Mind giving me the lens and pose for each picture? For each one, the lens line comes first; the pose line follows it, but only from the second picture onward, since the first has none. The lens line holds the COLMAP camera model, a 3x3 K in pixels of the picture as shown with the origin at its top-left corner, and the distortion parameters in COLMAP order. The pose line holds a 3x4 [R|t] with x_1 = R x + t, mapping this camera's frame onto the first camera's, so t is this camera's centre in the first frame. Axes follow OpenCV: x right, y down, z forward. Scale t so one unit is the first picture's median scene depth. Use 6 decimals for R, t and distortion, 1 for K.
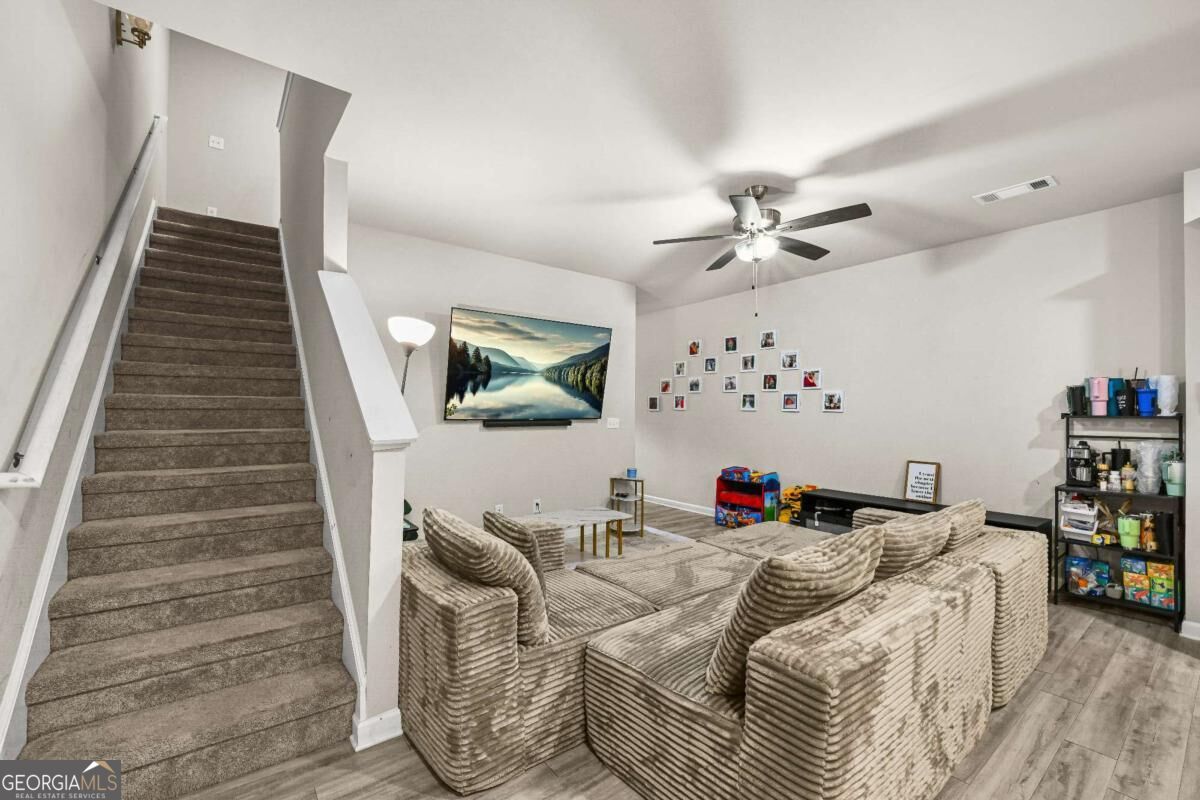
lens RADIAL K [[524.2, 0, 597.2], [0, 524.2, 410.8], [0, 0, 1]] dist [0.013879, -0.014479]
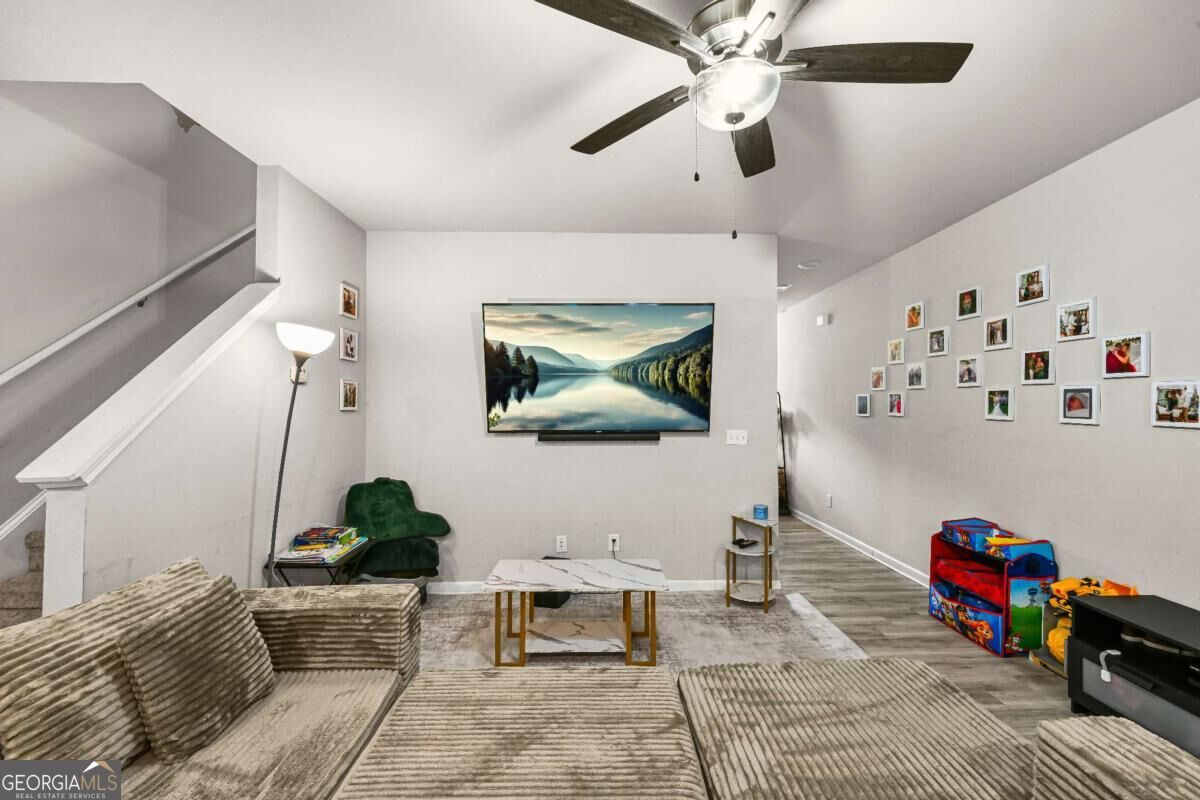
lens RADIAL K [[526.0, 0, 600.0], [0, 526.0, 400.0], [0, 0, 1]] dist [-0.001104, 0.000069]
pose [[0.777986, -0.014069, -0.628124, 0.351053], [0.006260, 0.999873, -0.014642, -0.017868], [0.628251, 0.007459, 0.777975, 0.354023]]
